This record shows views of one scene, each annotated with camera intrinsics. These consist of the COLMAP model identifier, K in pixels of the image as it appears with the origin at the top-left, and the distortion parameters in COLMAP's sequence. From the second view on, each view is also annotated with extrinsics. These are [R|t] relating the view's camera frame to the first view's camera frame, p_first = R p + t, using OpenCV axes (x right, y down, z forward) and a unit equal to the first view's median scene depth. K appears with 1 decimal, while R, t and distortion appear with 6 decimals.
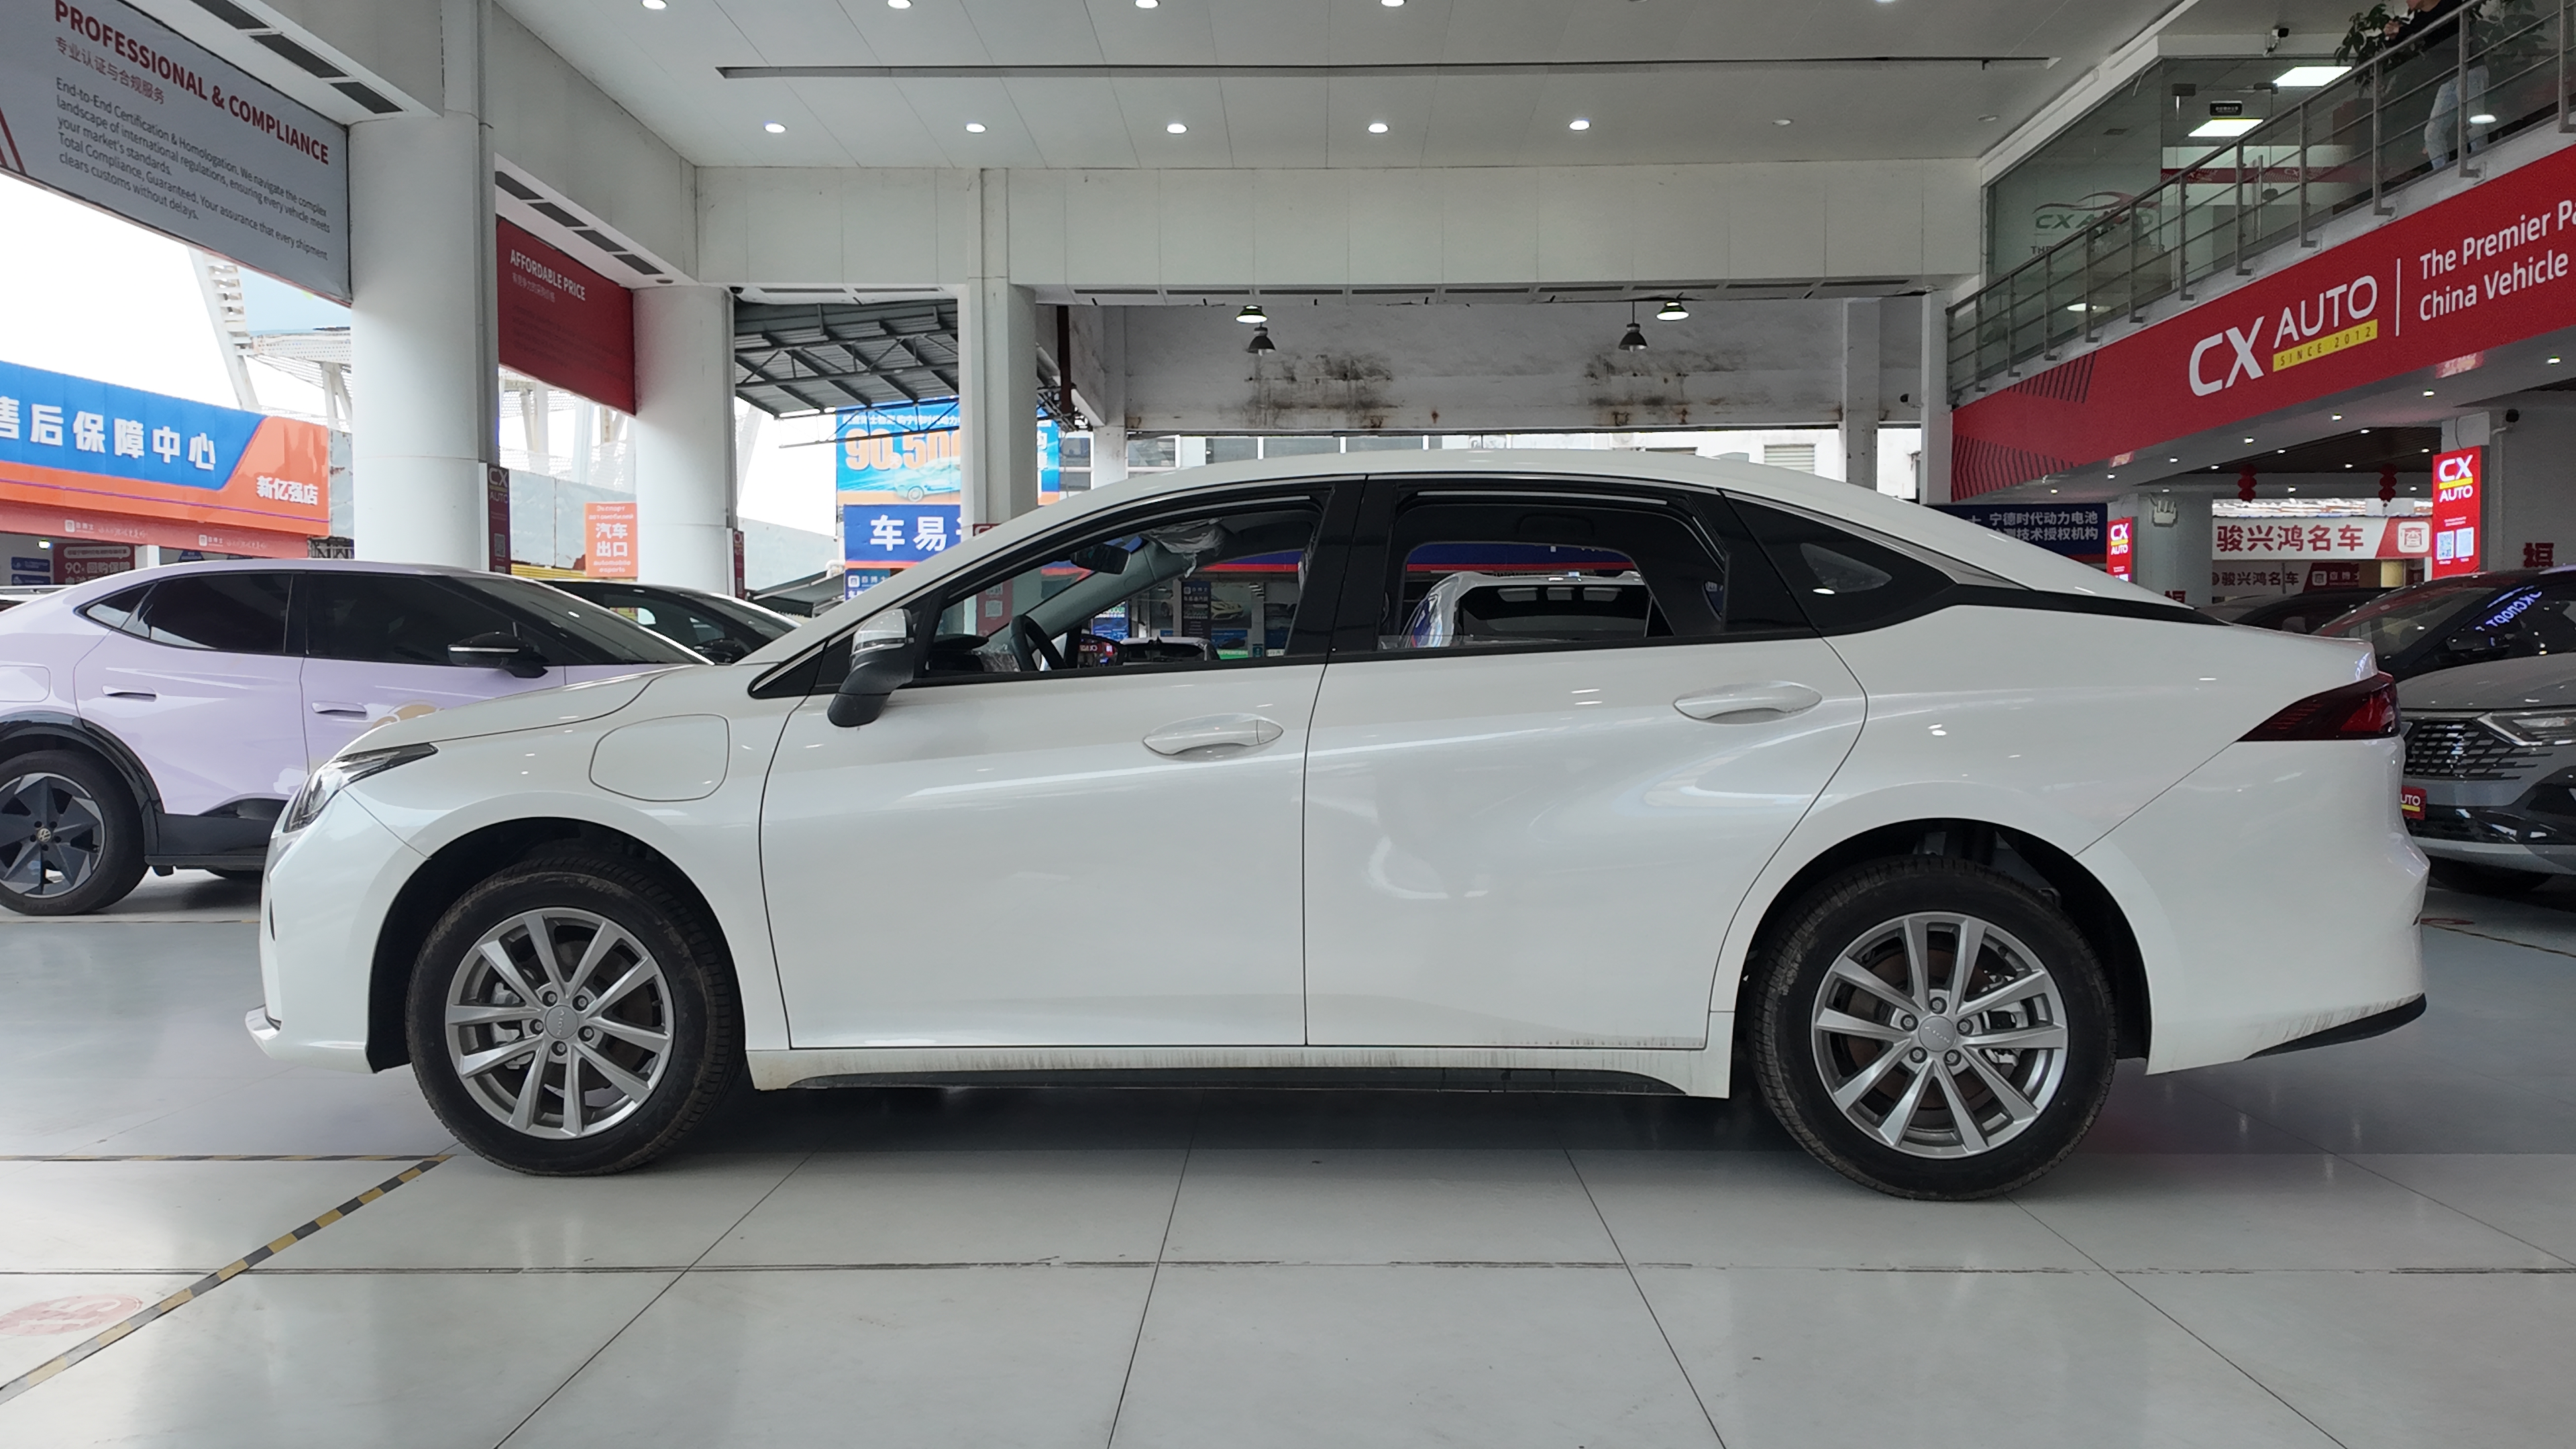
lens RADIAL K [[1911.7, 0, 1288.0], [0, 1911.7, 724.5], [0, 0, 1]] dist [0.023104, -0.001624]
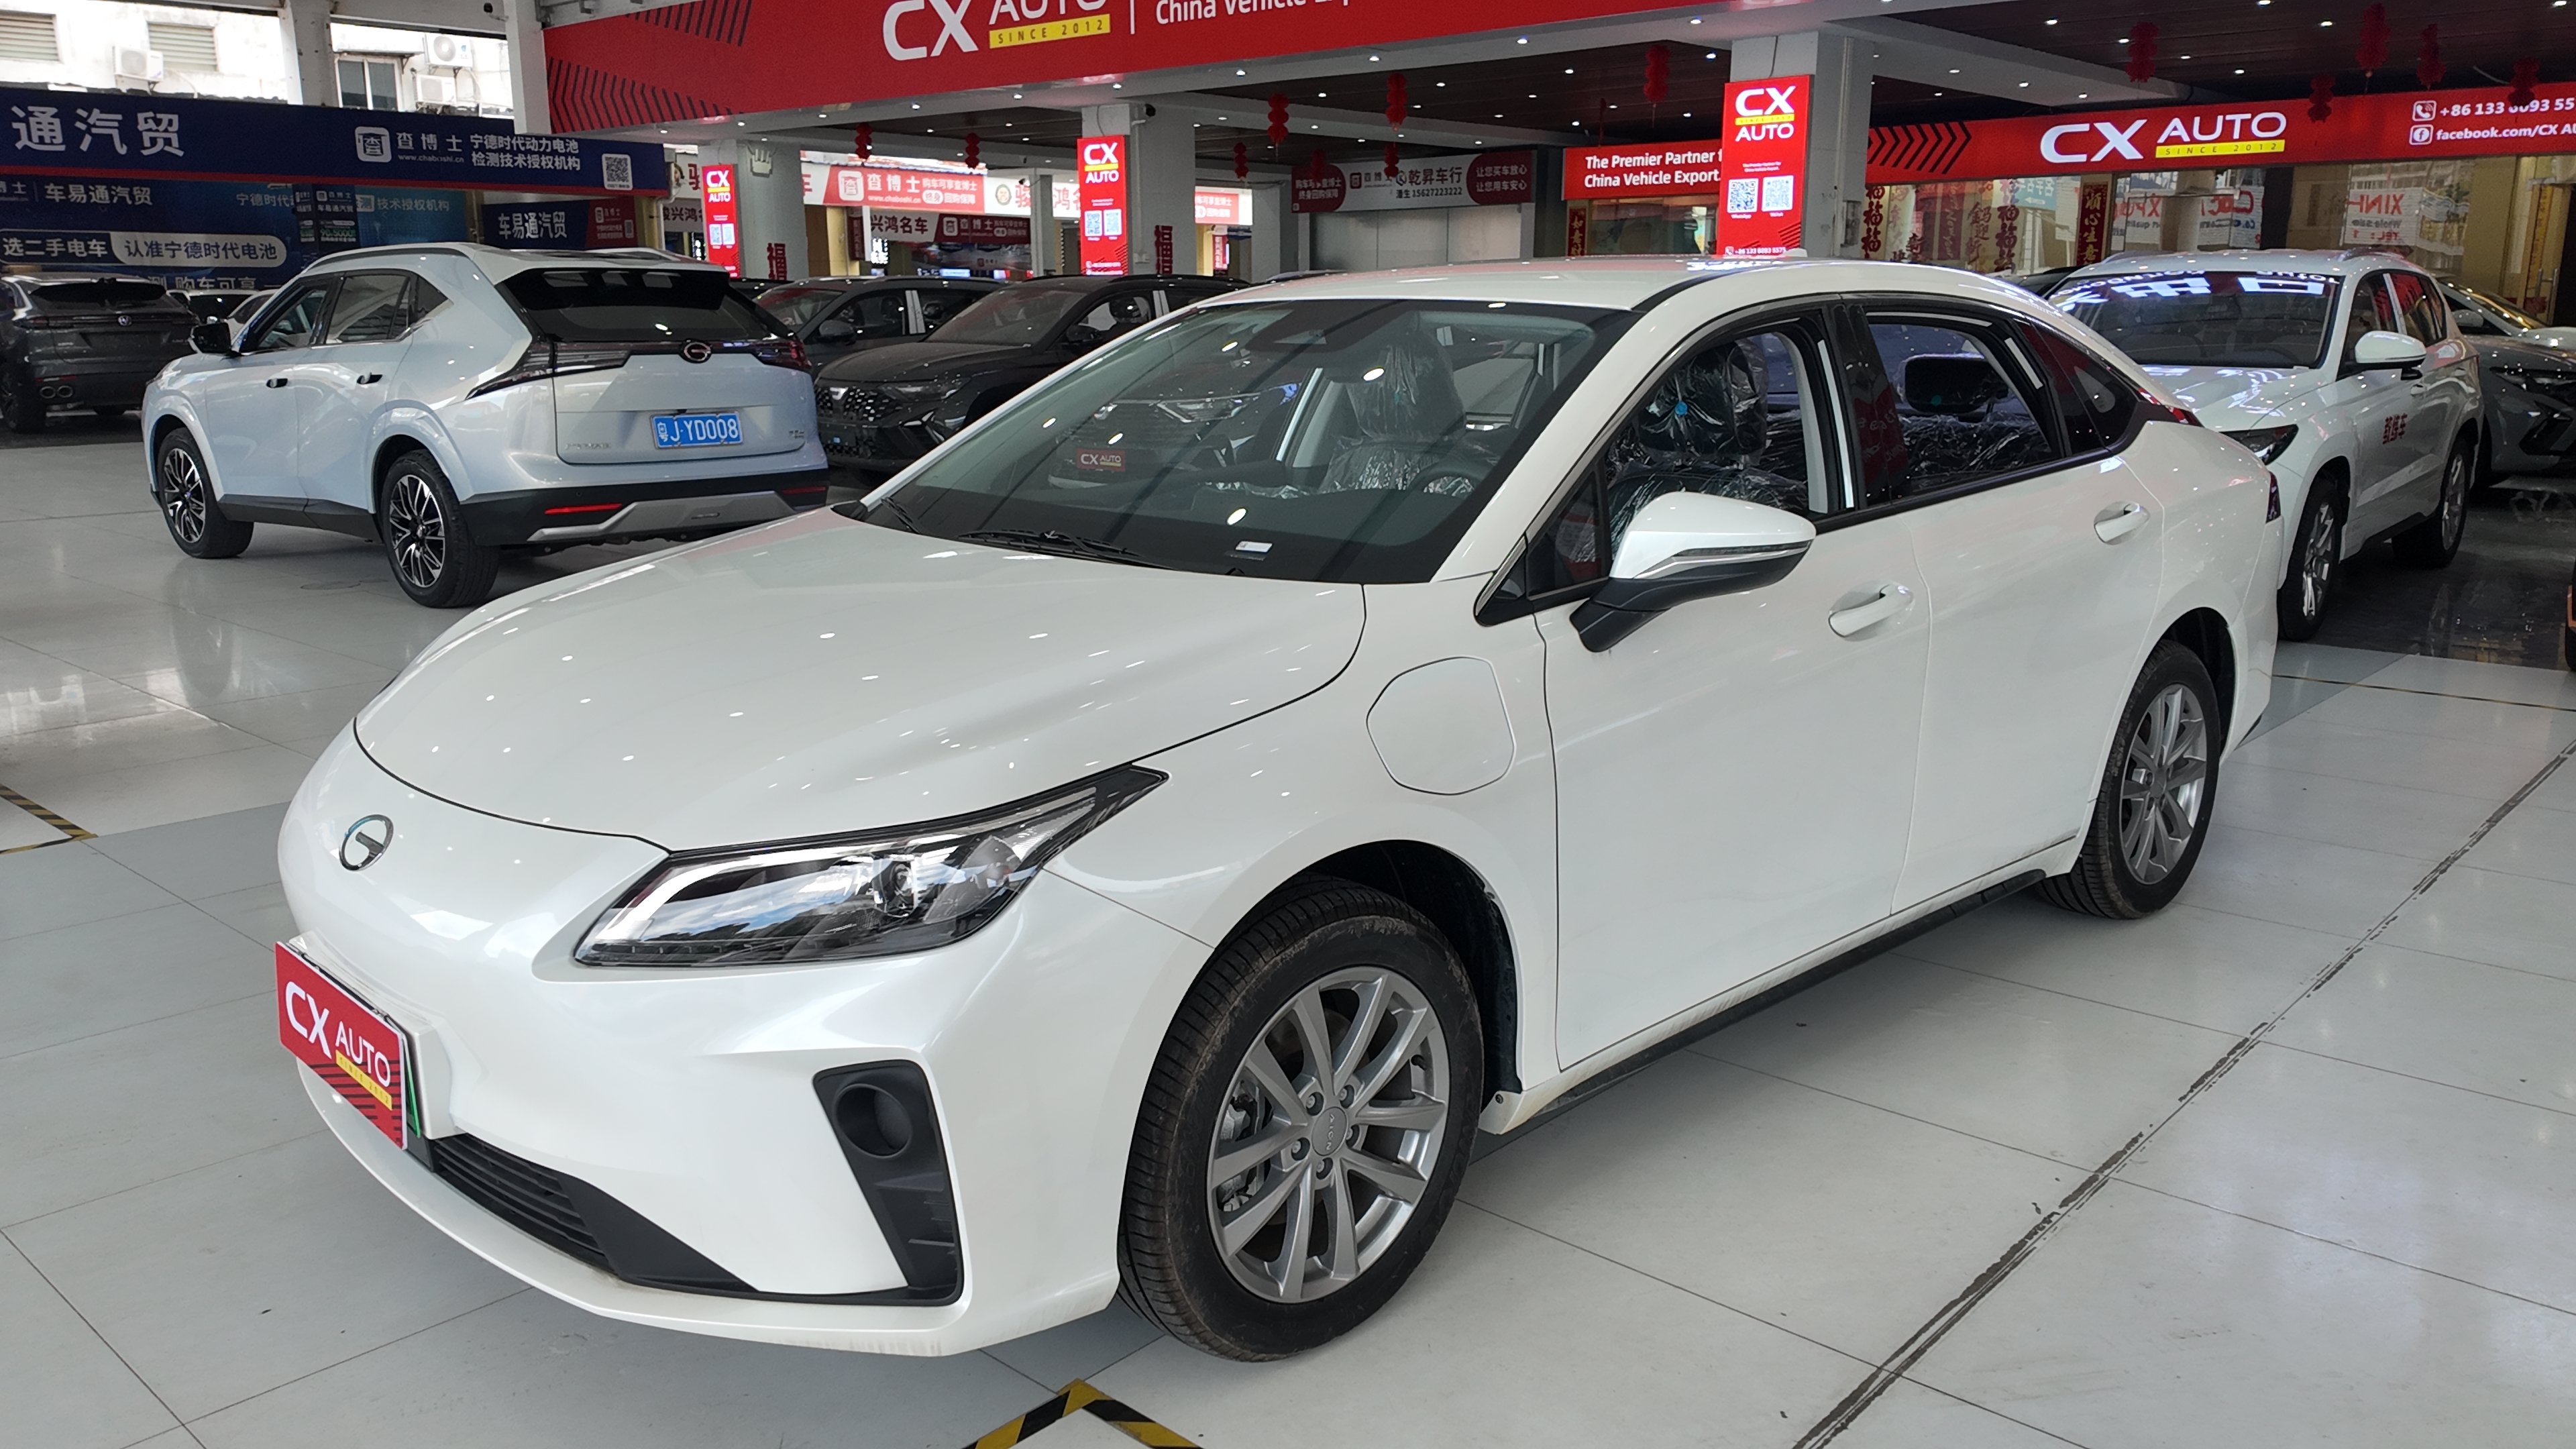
lens RADIAL K [[1889.3, 0, 1288.0], [0, 1889.3, 724.5], [0, 0, 1]] dist [0.144085, -0.174983]
pose [[0.663134, -0.163711, 0.730378, -0.218189], [0.018328, 0.979047, 0.202808, -0.031699], [-0.748276, -0.121103, 0.652240, 0.148560]]
